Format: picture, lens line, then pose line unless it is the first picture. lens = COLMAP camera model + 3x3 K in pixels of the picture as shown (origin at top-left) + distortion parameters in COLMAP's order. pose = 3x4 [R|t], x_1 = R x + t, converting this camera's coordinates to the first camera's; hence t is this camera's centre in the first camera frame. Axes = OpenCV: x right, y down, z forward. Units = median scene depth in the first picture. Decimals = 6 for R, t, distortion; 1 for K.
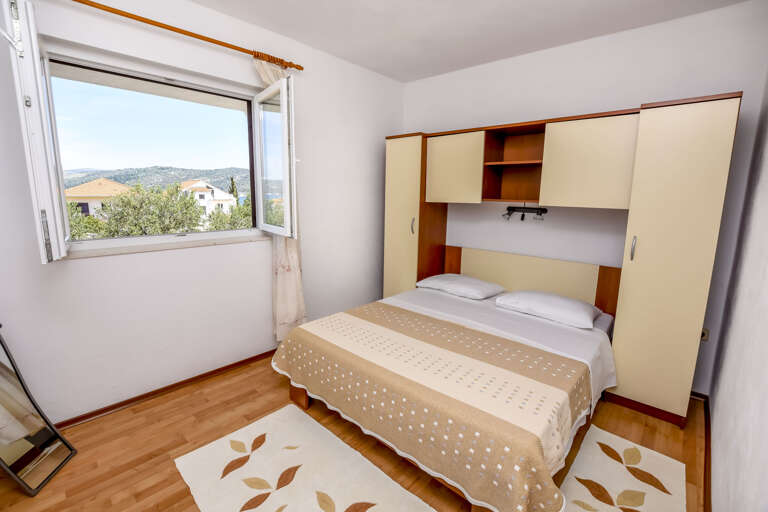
lens RADIAL K [[343.3, 0, 384.0], [0, 343.3, 256.0], [0, 0, 1]] dist [-0.013886, -0.005924]
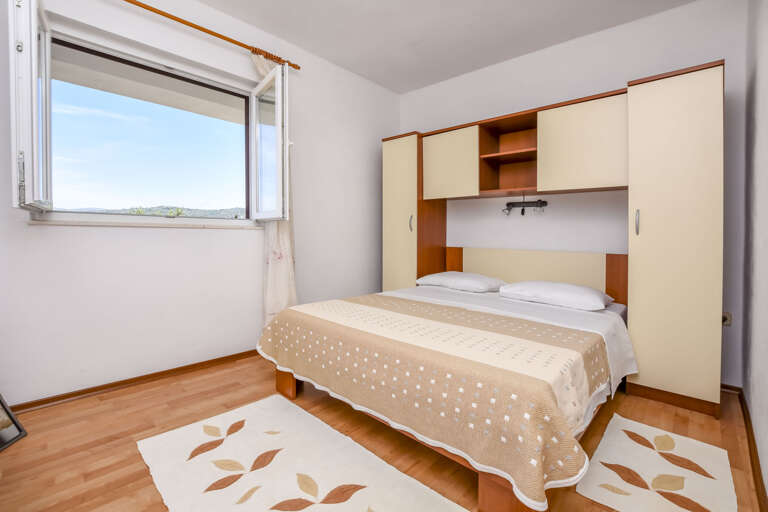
lens RADIAL K [[347.8, 0, 389.5], [0, 347.8, 253.3], [0, 0, 1]] dist [-0.022965, 0.000161]
pose [[0.999788, -0.020415, -0.002821, 0.034602], [0.019780, 0.988977, -0.146745, 0.206233], [0.005786, 0.146658, 0.989170, 0.049512]]
